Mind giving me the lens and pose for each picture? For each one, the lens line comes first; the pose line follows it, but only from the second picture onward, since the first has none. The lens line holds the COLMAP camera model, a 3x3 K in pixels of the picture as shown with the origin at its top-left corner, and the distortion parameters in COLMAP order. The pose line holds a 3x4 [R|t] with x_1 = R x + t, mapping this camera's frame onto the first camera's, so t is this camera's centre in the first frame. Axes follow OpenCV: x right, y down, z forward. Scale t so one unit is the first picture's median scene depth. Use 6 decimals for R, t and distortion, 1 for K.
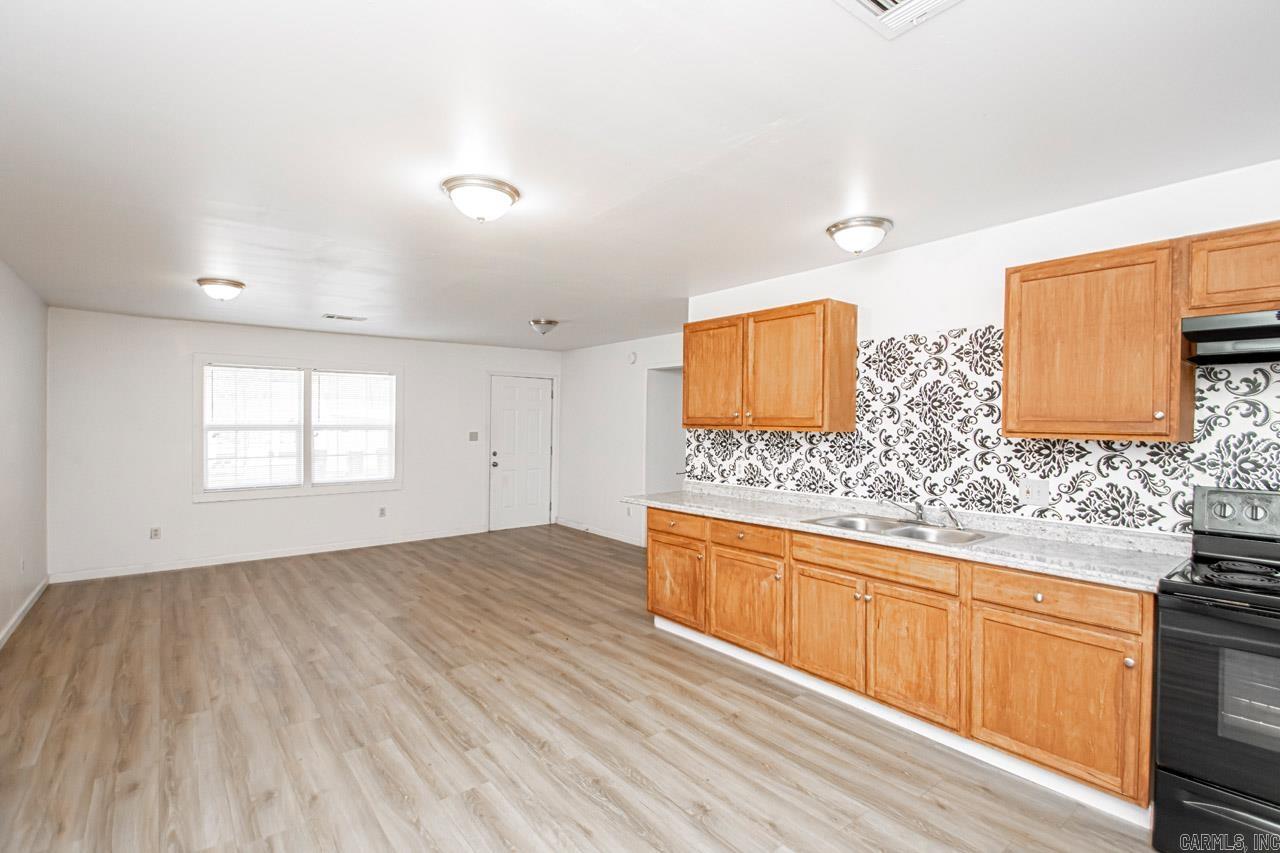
lens RADIAL K [[614.4, 0, 646.2], [0, 614.4, 425.5], [0, 0, 1]] dist [0.013035, -0.000412]
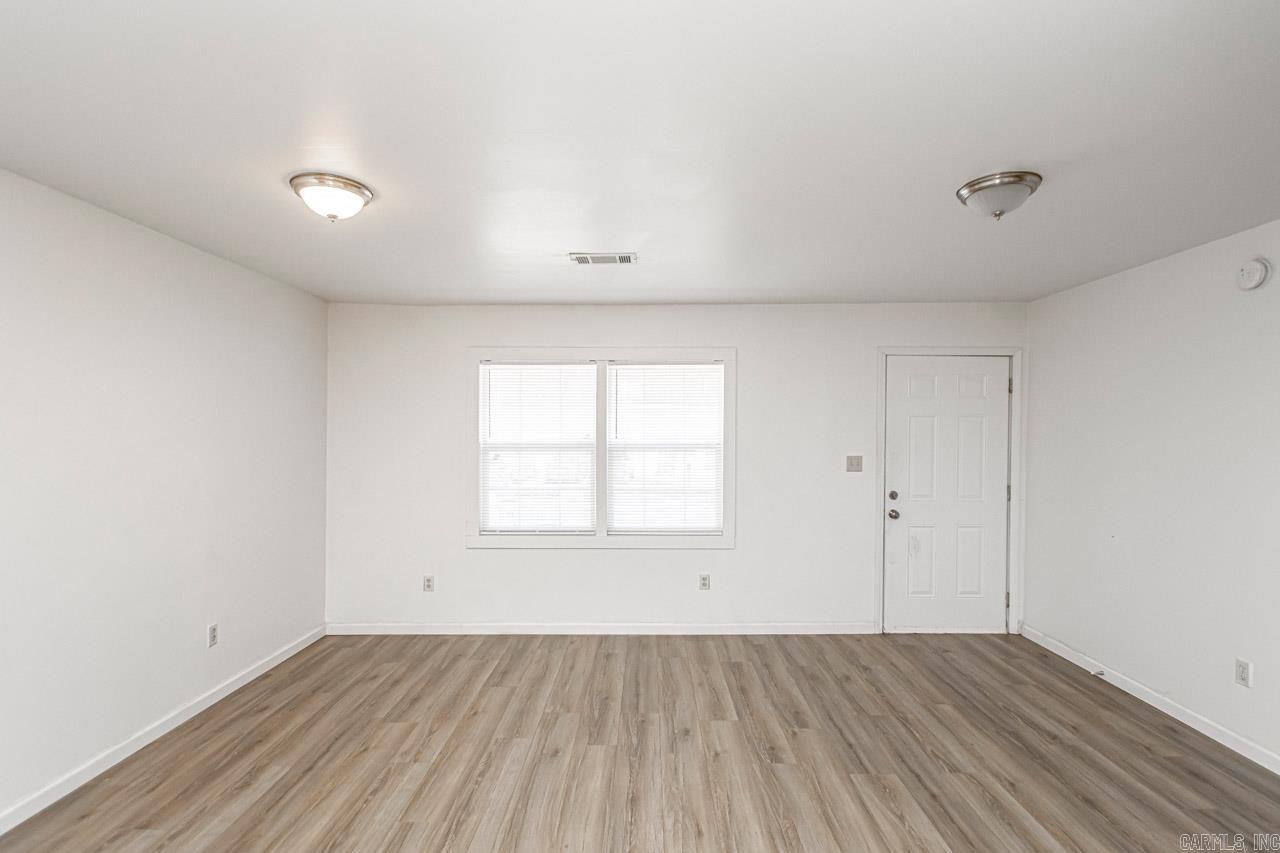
lens RADIAL K [[614.4, 0, 651.0], [0, 614.4, 431.3], [0, 0, 1]] dist [0.013035, -0.000412]
pose [[0.790444, -0.005461, -0.612510, -0.088898], [-0.001285, 0.999943, -0.010574, -0.007130], [0.612533, 0.009145, 0.790392, 0.485827]]
